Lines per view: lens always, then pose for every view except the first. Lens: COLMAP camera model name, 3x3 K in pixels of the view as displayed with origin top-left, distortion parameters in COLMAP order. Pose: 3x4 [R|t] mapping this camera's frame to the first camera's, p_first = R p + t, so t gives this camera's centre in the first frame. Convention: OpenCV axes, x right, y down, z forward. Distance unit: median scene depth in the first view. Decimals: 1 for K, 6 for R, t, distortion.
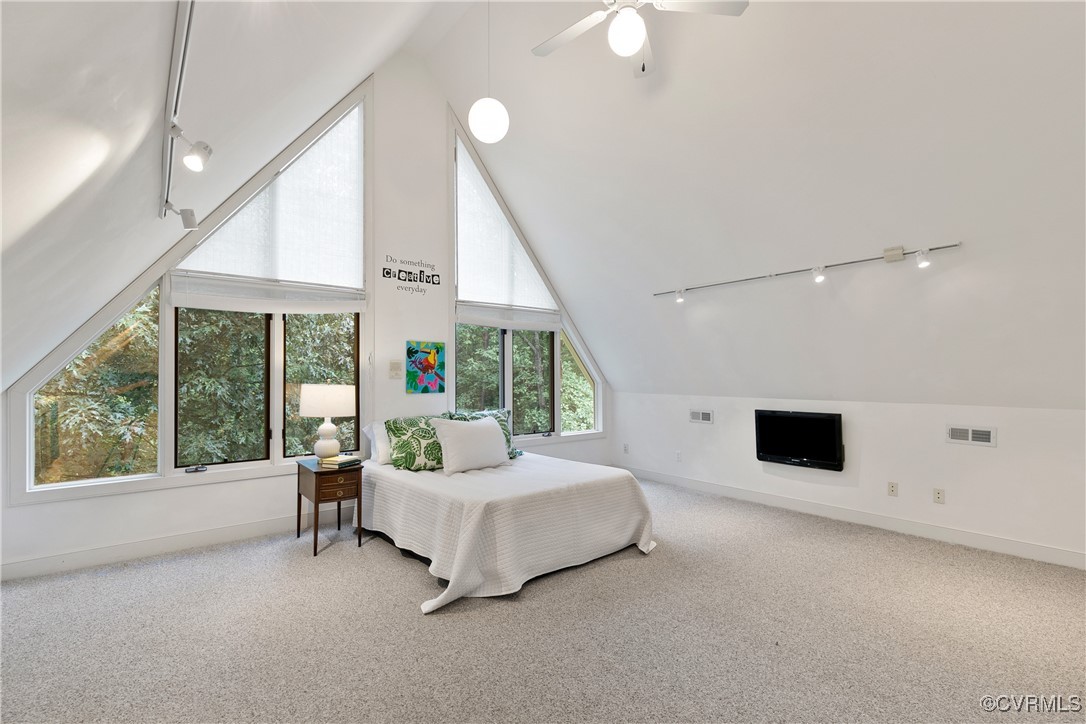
lens RADIAL K [[497.8, 0, 546.5], [0, 497.8, 360.5], [0, 0, 1]] dist [0.001090, 0.000389]
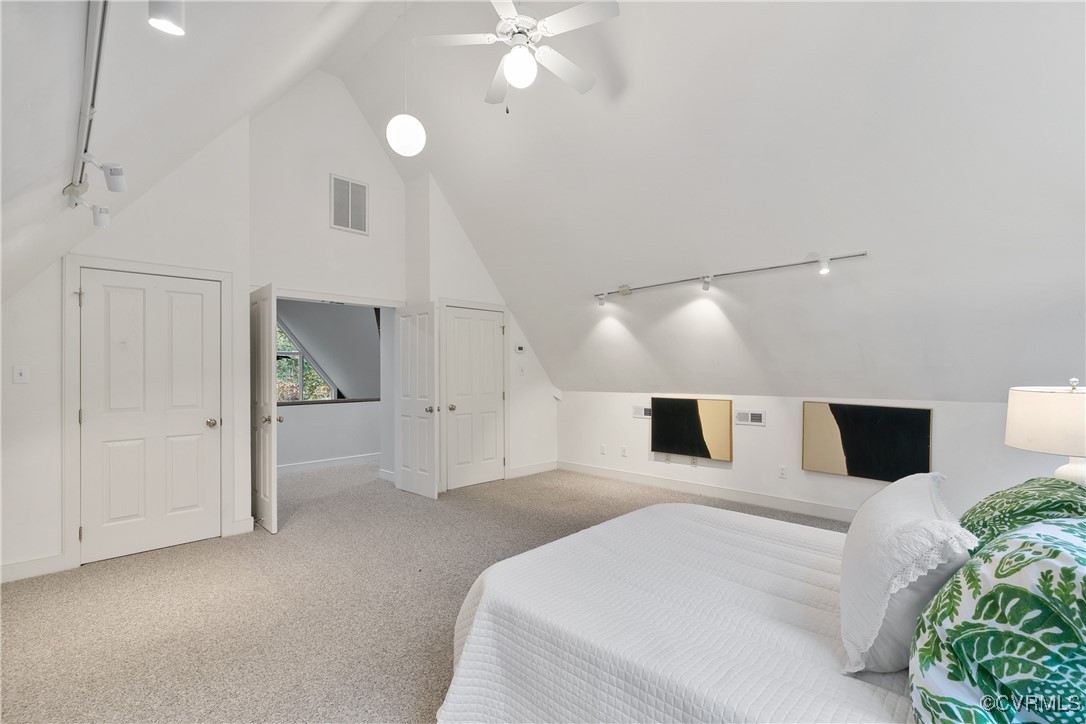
lens RADIAL K [[497.8, 0, 546.5], [0, 497.8, 360.5], [0, 0, 1]] dist [0.001090, 0.000389]
pose [[0.995007, -0.004241, 0.099715, 0.097085], [0.003697, 0.999977, 0.005637, -0.005184], [-0.099737, -0.005240, 0.995000, -0.124045]]
